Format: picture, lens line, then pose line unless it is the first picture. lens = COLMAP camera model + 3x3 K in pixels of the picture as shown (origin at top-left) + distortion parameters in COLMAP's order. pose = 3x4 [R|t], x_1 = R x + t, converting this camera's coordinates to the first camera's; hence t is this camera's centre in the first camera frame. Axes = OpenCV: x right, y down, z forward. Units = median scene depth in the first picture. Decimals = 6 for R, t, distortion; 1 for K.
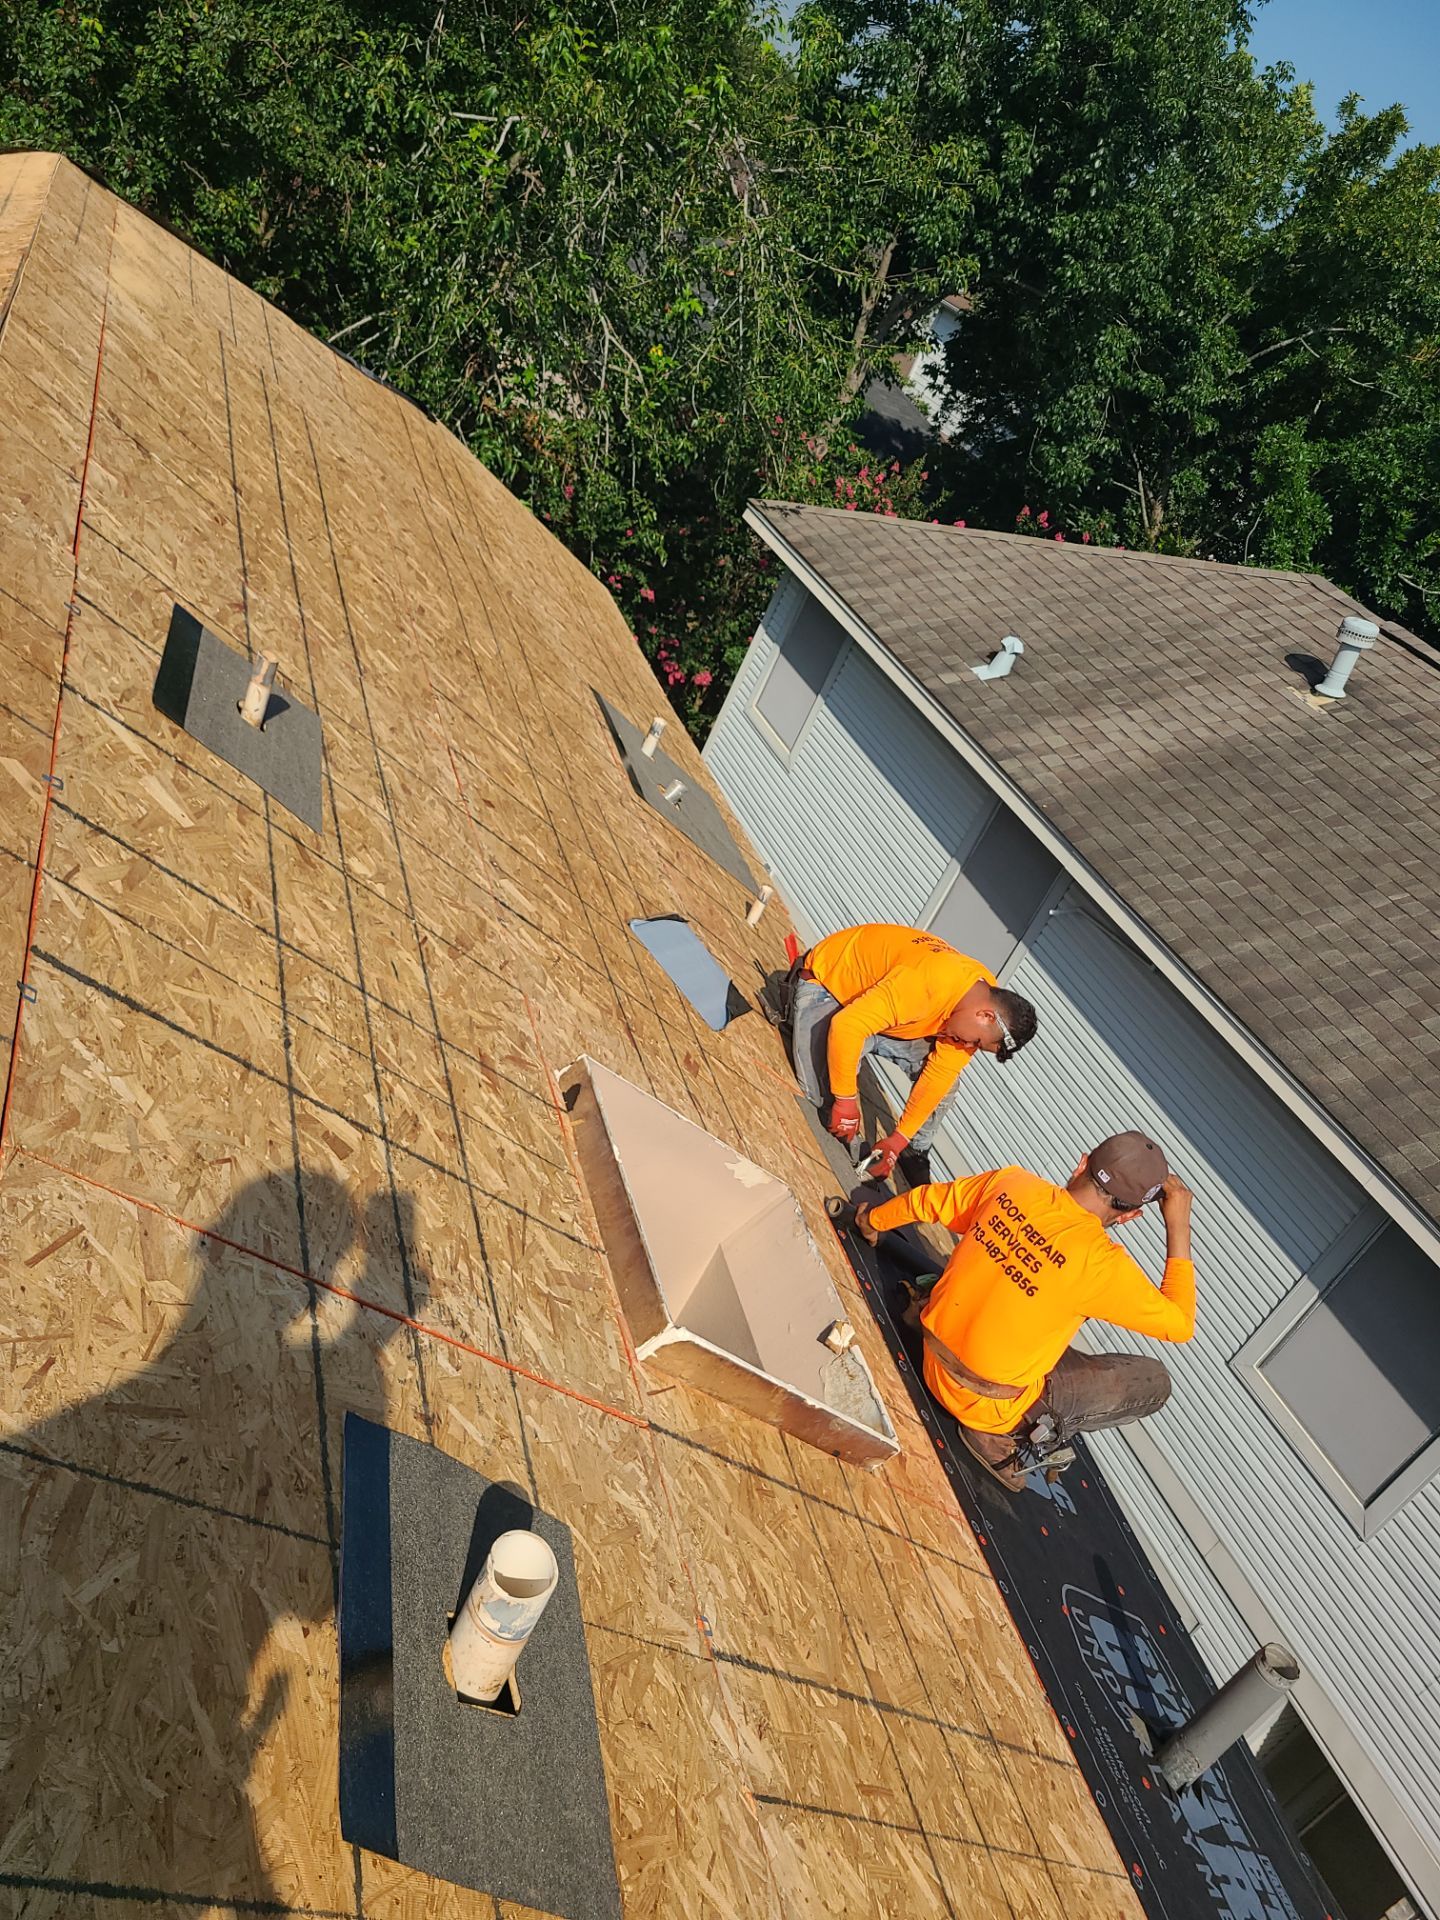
lens RADIAL K [[1436.1, 0, 720.0], [0, 1436.1, 960.0], [0, 0, 1]] dist [0.062683, -0.038044]
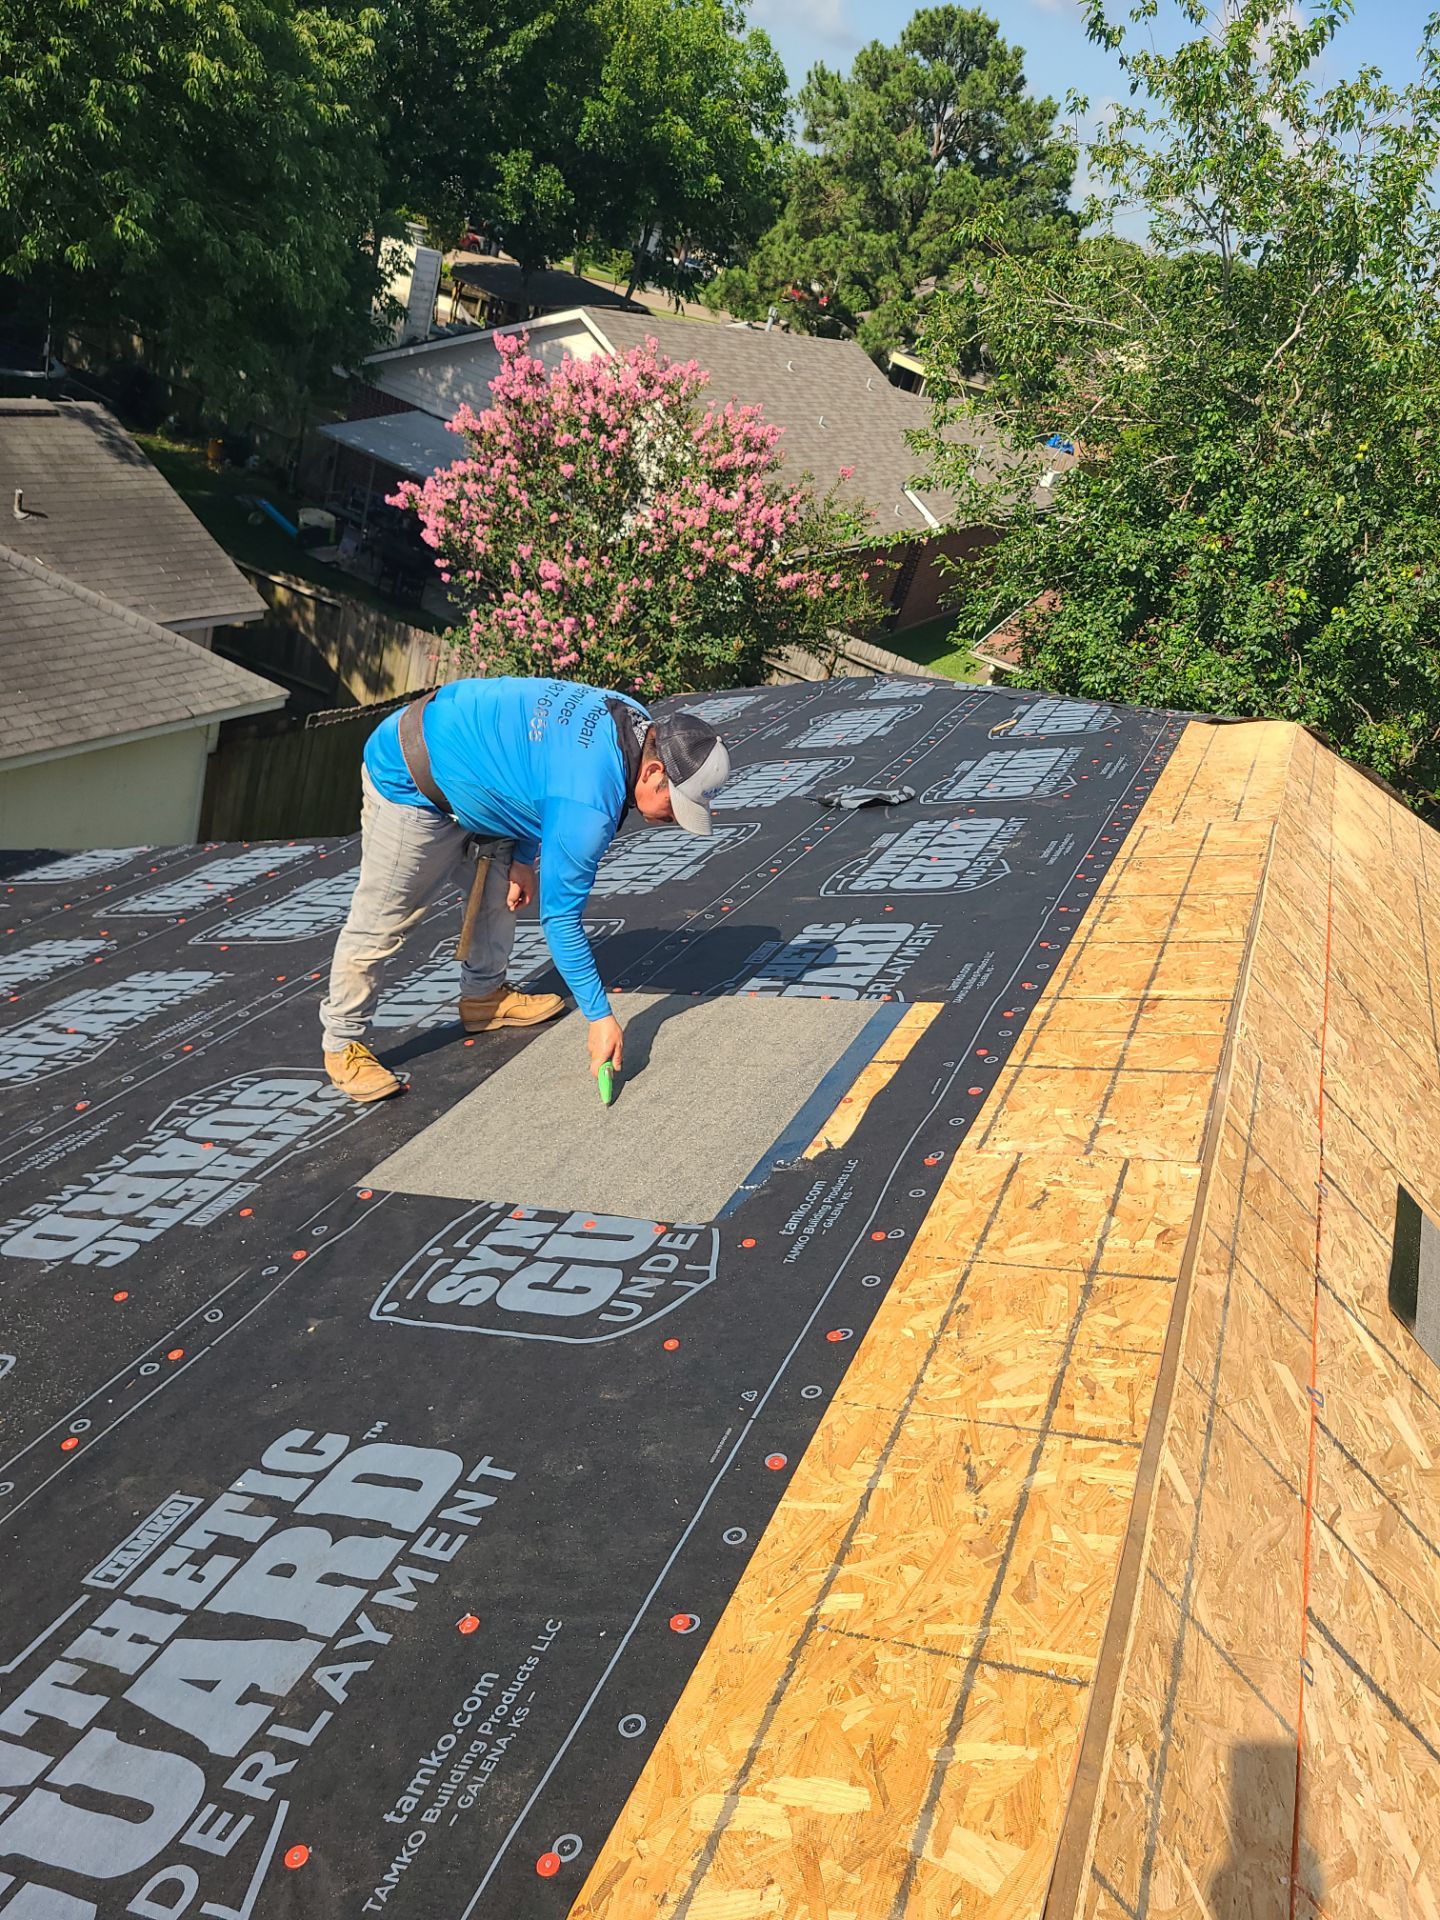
lens RADIAL K [[1436.1, 0, 720.0], [0, 1436.1, 960.0], [0, 0, 1]] dist [0.062683, -0.038044]
pose [[0.773416, 0.121458, -0.622154, -0.158288], [-0.302908, 0.932979, -0.194415, -0.067537], [0.556843, 0.338819, 0.758371, -0.035191]]
